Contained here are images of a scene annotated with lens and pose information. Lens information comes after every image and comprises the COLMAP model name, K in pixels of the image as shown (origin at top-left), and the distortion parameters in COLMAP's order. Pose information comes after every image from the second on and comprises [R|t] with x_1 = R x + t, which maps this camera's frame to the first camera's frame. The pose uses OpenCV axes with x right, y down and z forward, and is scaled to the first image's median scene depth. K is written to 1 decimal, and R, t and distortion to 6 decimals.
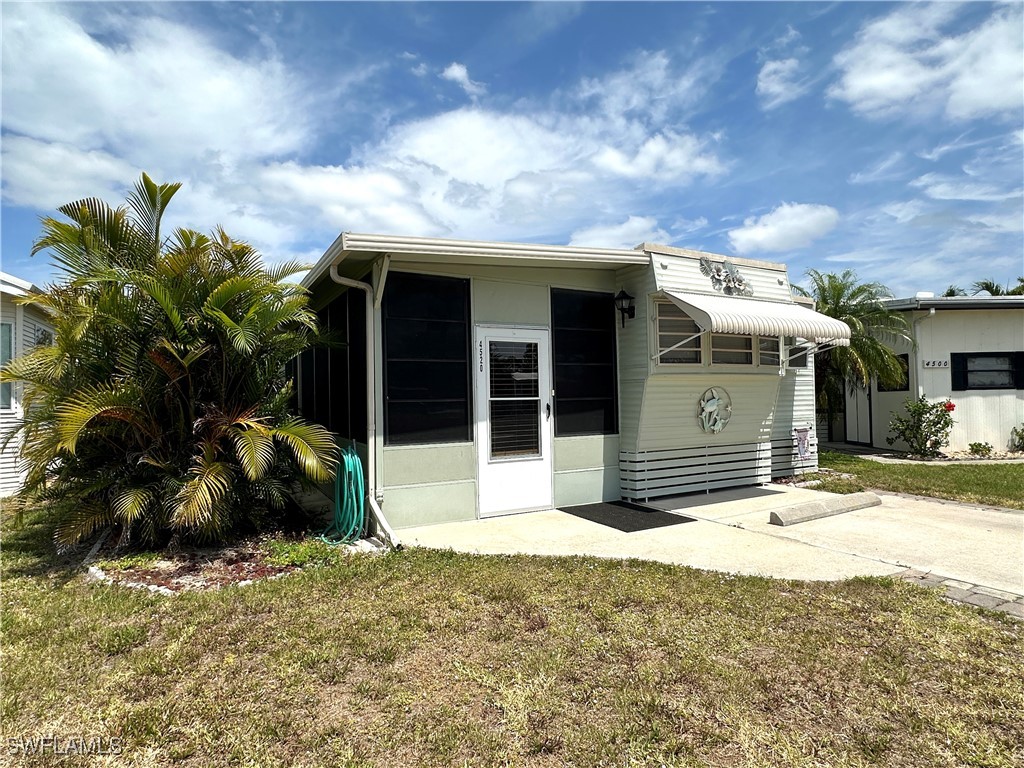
lens RADIAL K [[561.7, 0, 513.8], [0, 561.7, 383.2], [0, 0, 1]] dist [-0.010093, 0.007276]
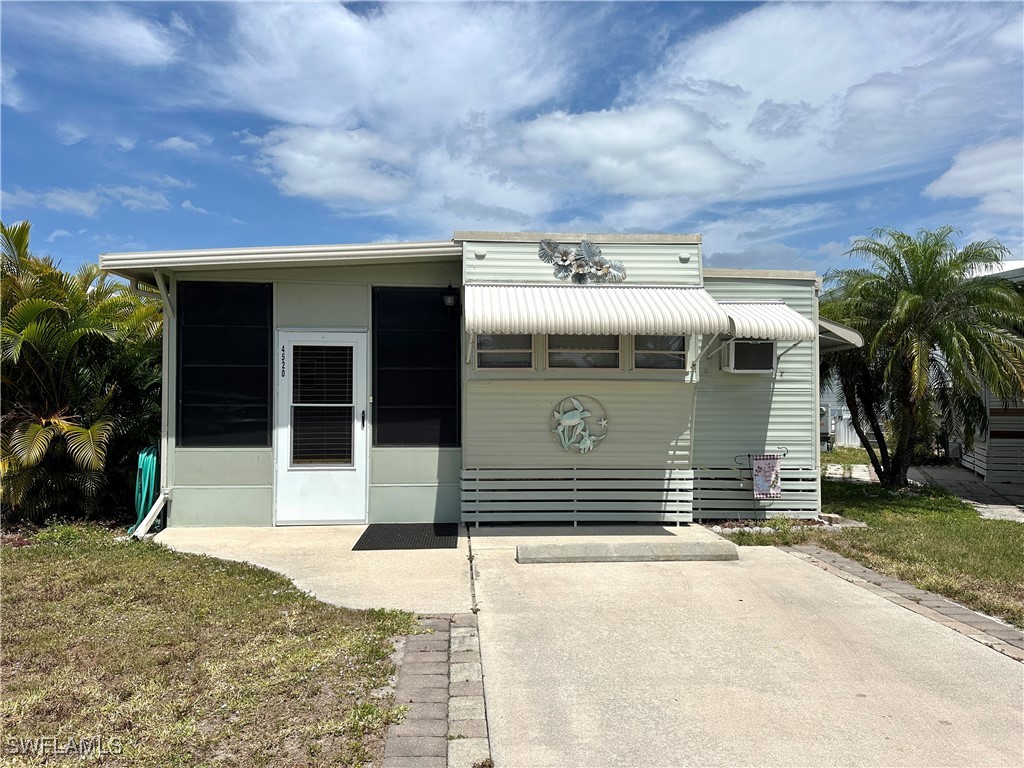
lens RADIAL K [[723.1, 0, 511.3], [0, 723.1, 382.2], [0, 0, 1]] dist [0.038617, -0.034228]
pose [[0.910841, 0.009916, -0.412639, 0.775952], [-0.008577, 0.999950, 0.005098, -0.019586], [0.412669, -0.001104, 0.910880, 0.003223]]
